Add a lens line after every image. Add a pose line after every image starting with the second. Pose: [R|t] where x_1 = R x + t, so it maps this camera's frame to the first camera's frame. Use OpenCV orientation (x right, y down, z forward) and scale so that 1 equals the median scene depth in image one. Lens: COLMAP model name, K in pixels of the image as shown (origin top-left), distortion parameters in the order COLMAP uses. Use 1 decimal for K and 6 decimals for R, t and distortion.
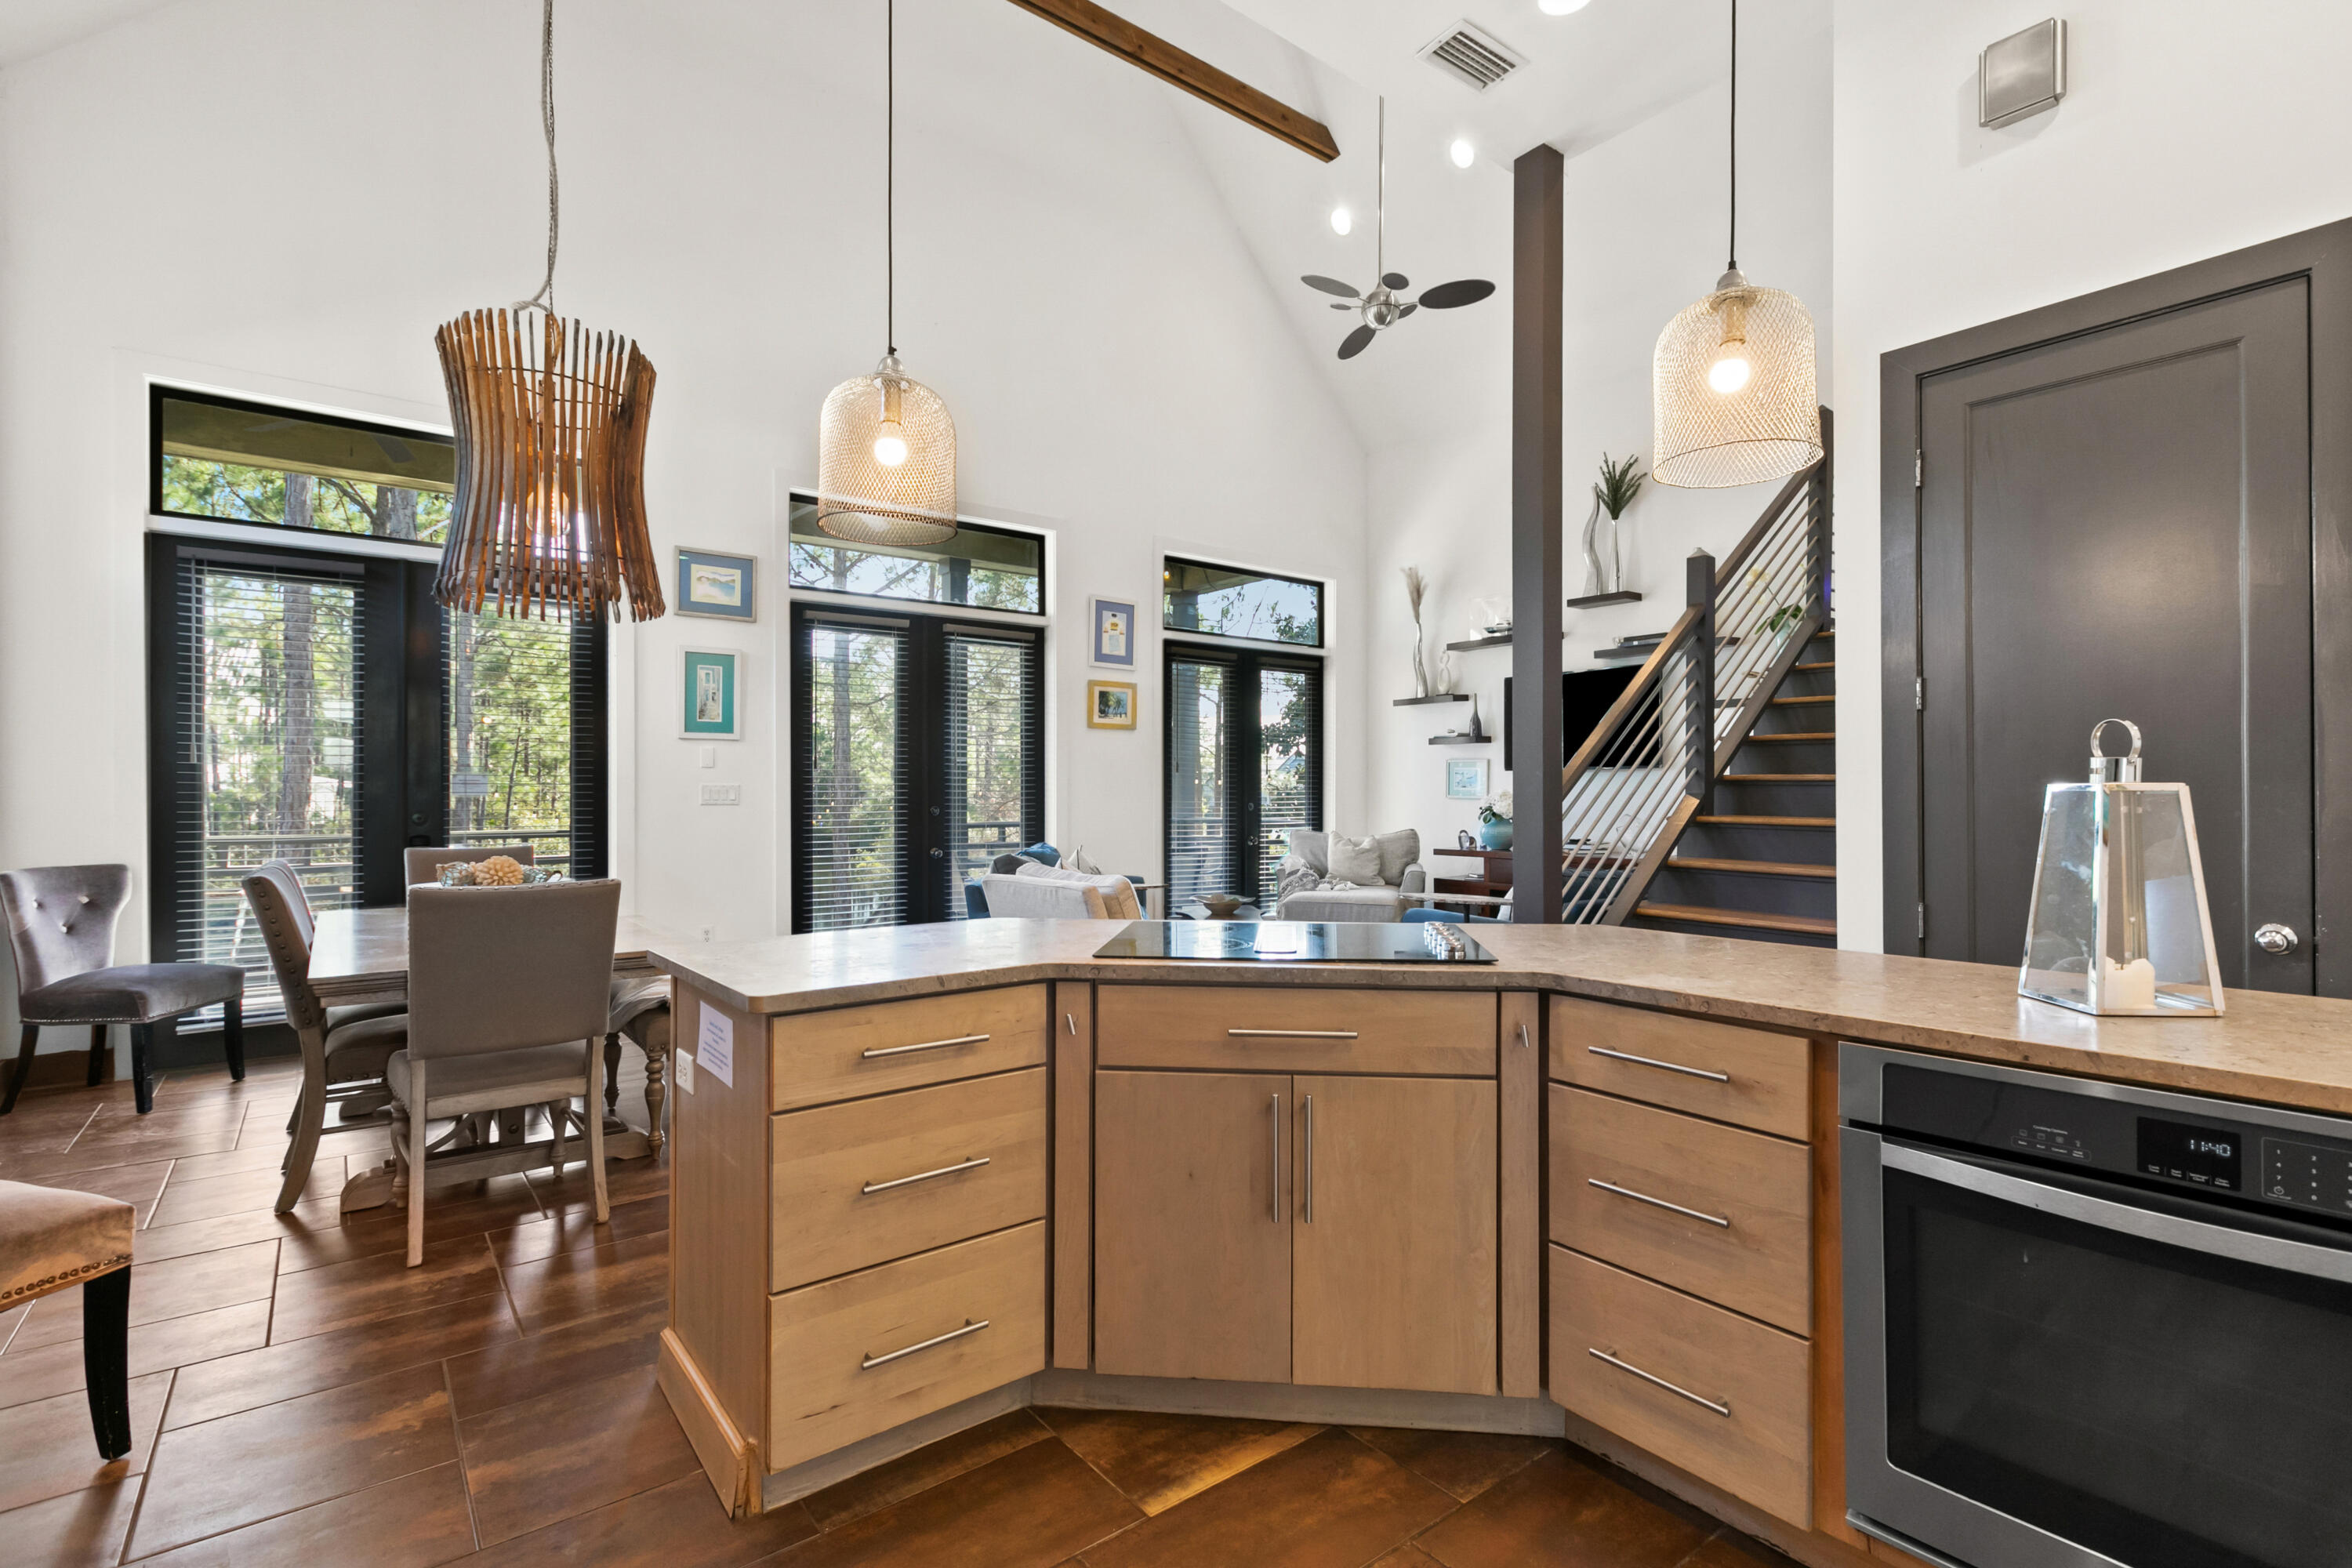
lens RADIAL K [[1090.2, 0, 1176.0], [0, 1090.2, 784.0], [0, 0, 1]] dist [0.004057, 0.000390]
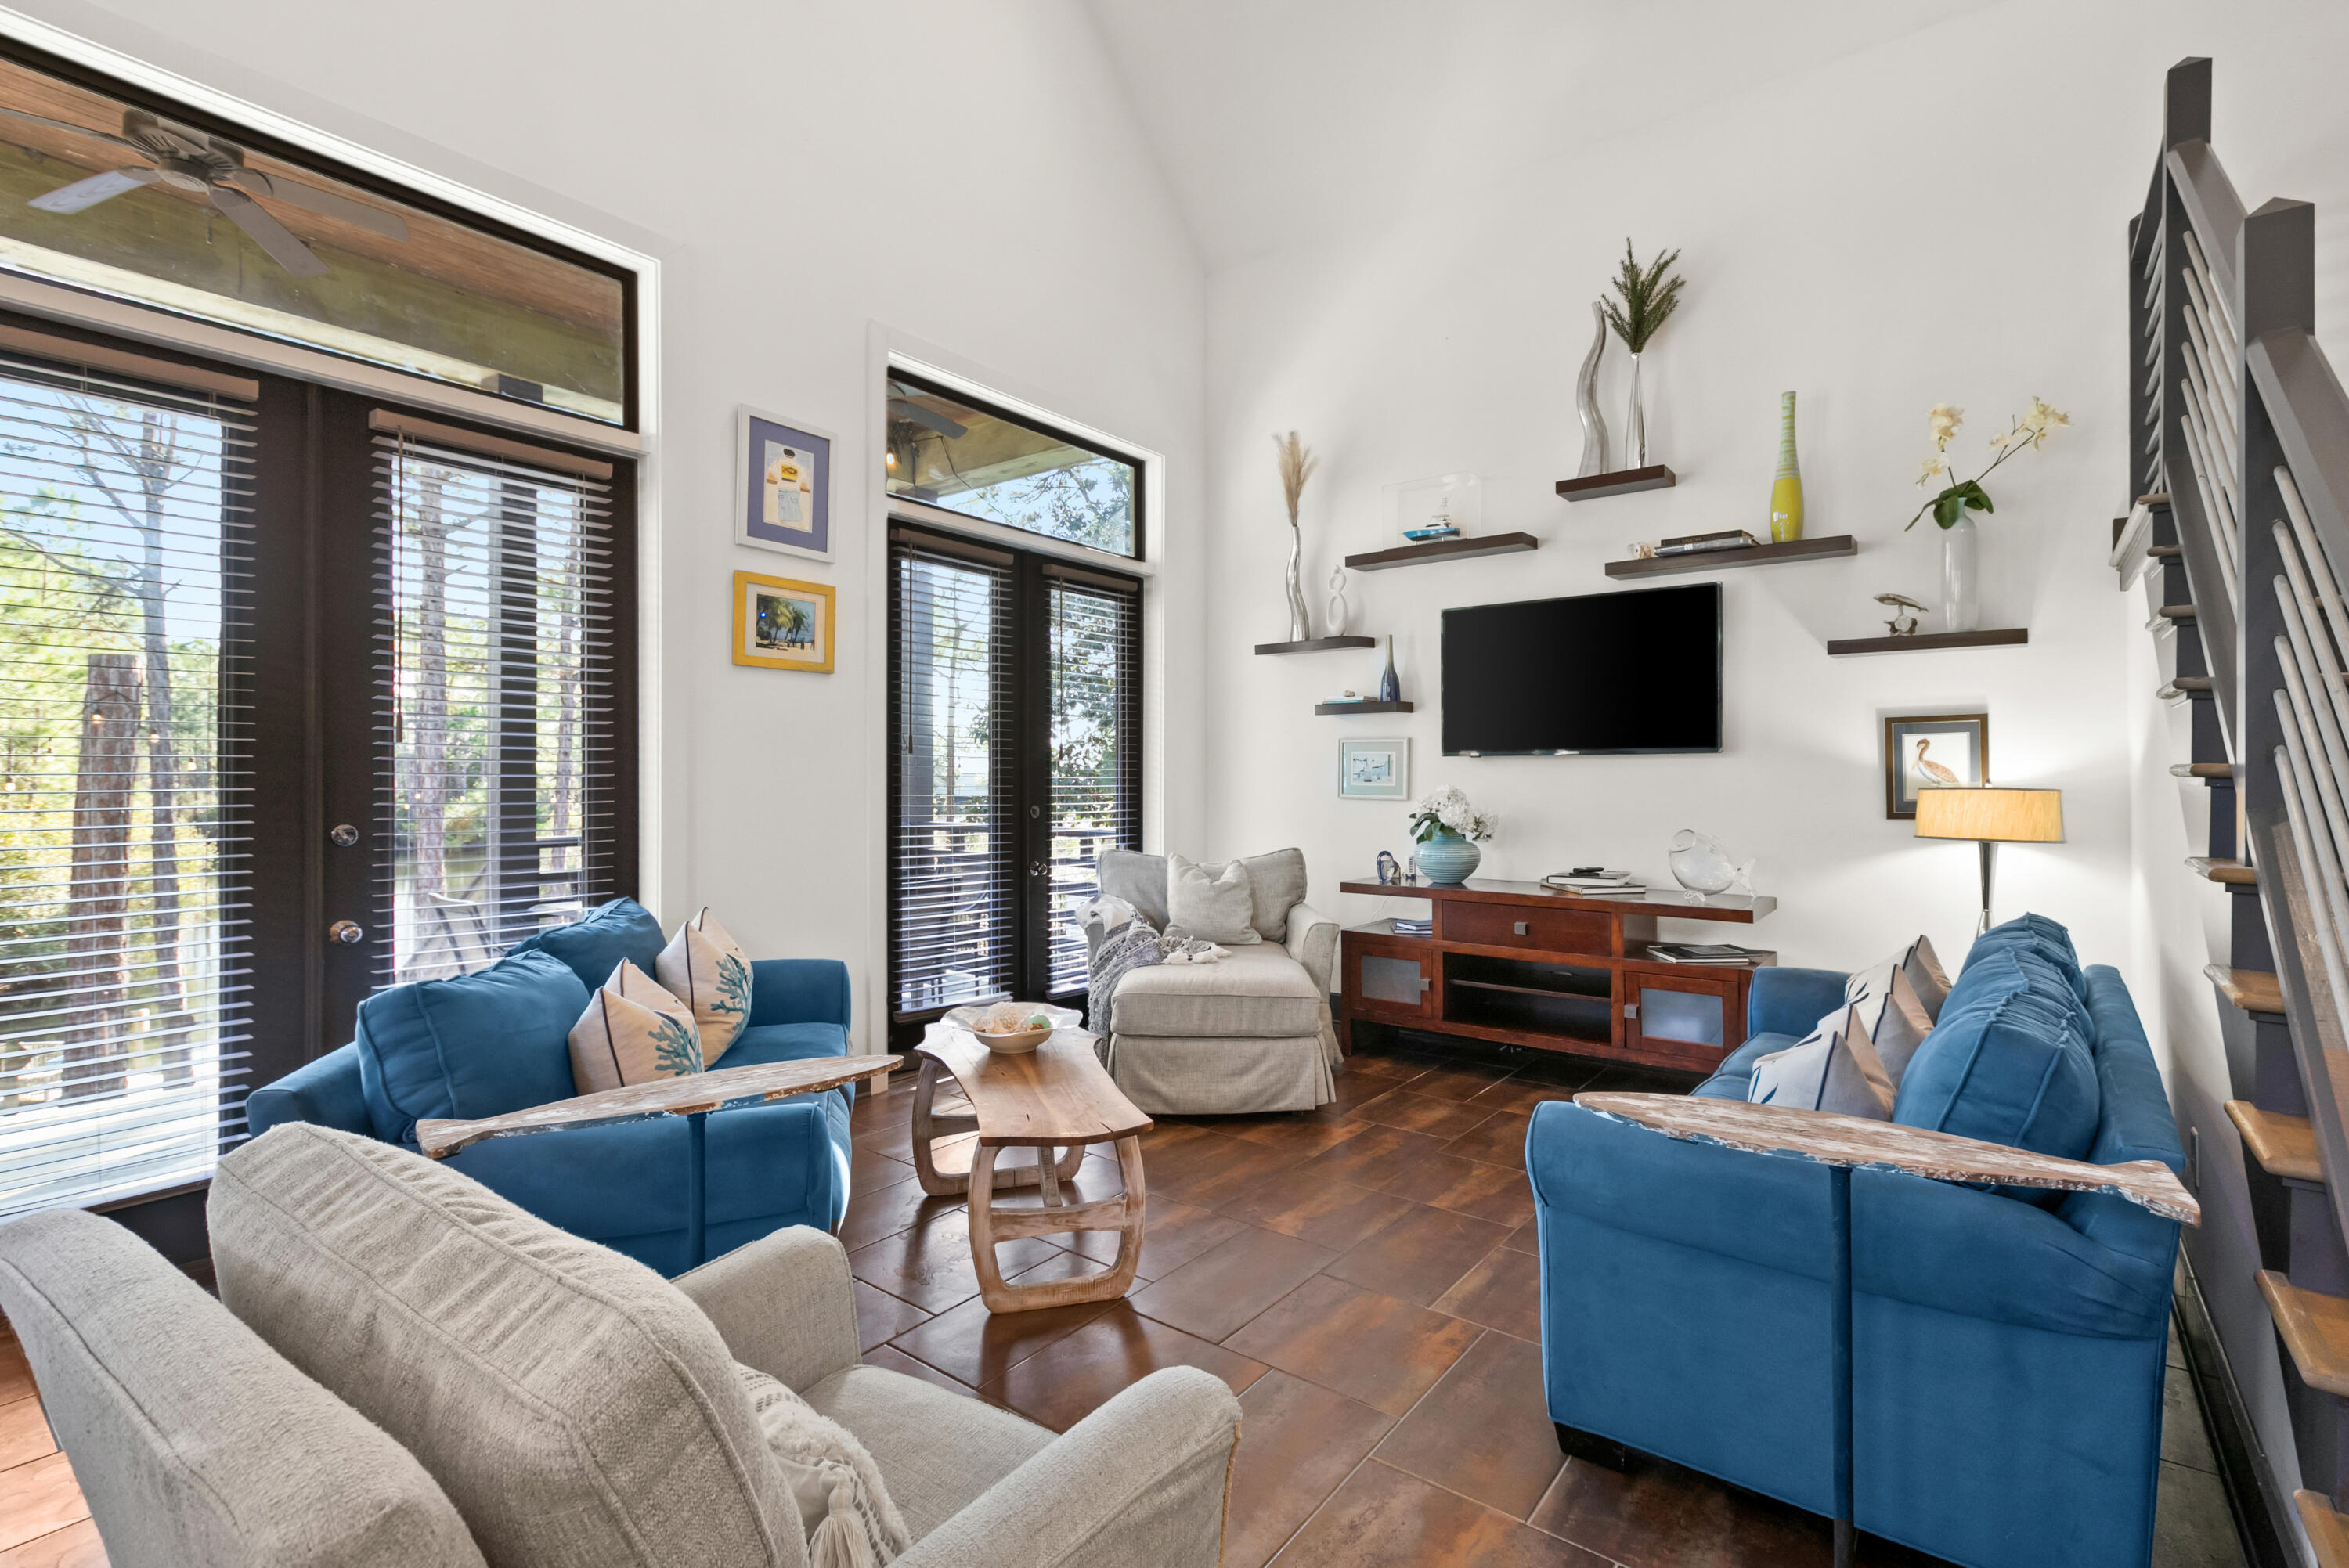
lens RADIAL K [[1088.7, 0, 1174.5], [0, 1088.7, 784.0], [0, 0, 1]] dist [0.004057, 0.000390]
pose [[0.968671, 0.001279, 0.248345, -0.007106], [-0.004137, 0.999931, 0.010985, -0.002233], [-0.248314, -0.011668, 0.968609, 0.438316]]
